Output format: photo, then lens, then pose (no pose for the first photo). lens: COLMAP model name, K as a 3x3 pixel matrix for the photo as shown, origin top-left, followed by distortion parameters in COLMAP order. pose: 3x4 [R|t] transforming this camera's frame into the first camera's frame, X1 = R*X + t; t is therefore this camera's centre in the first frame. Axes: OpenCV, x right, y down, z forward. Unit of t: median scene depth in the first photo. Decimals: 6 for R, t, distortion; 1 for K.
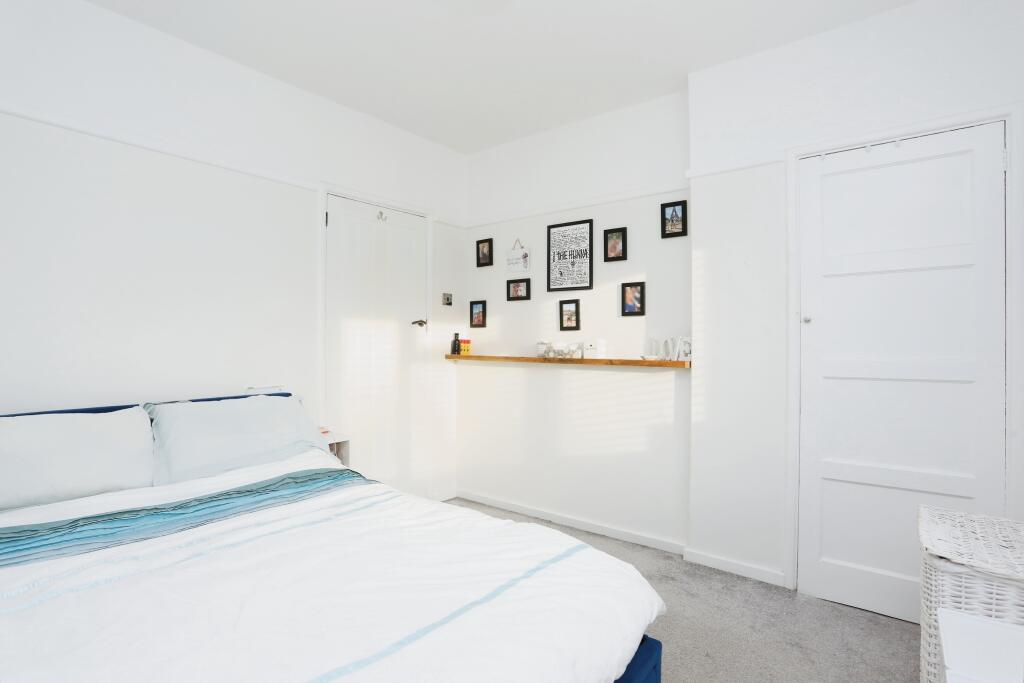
lens RADIAL K [[519.9, 0, 508.1], [0, 519.9, 345.2], [0, 0, 1]] dist [-0.034096, 0.000605]
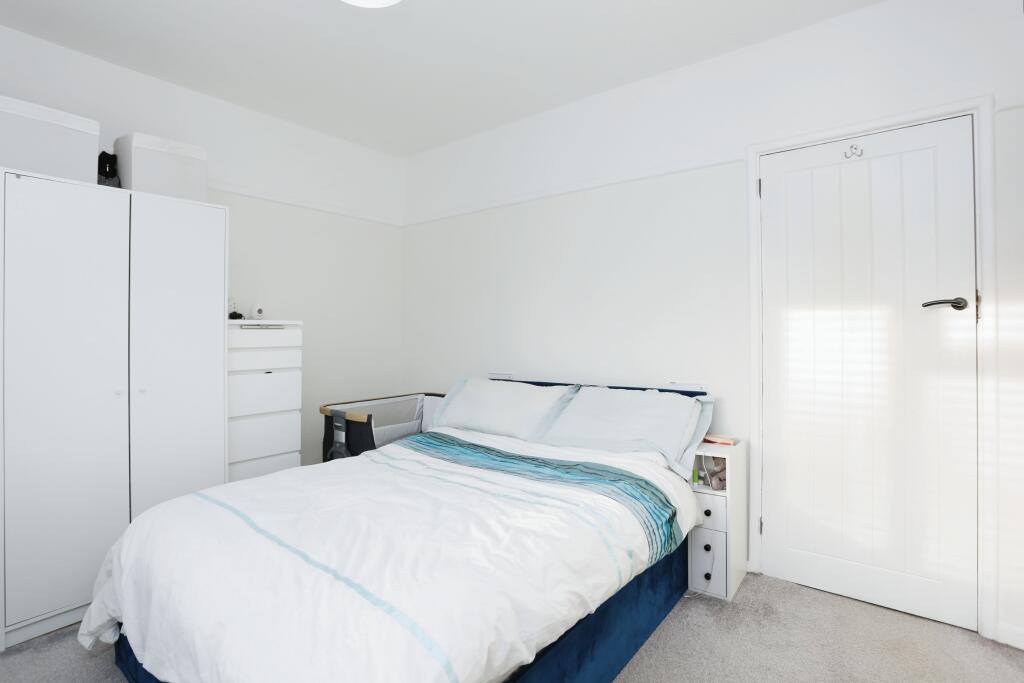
lens RADIAL K [[519.9, 0, 506.8], [0, 519.9, 333.7], [0, 0, 1]] dist [-0.034096, 0.000605]
pose [[-0.011888, -0.007887, -0.999898, 0.712233], [-0.005043, 0.999957, -0.007827, -0.006031], [0.999917, 0.004950, -0.011927, 0.935599]]
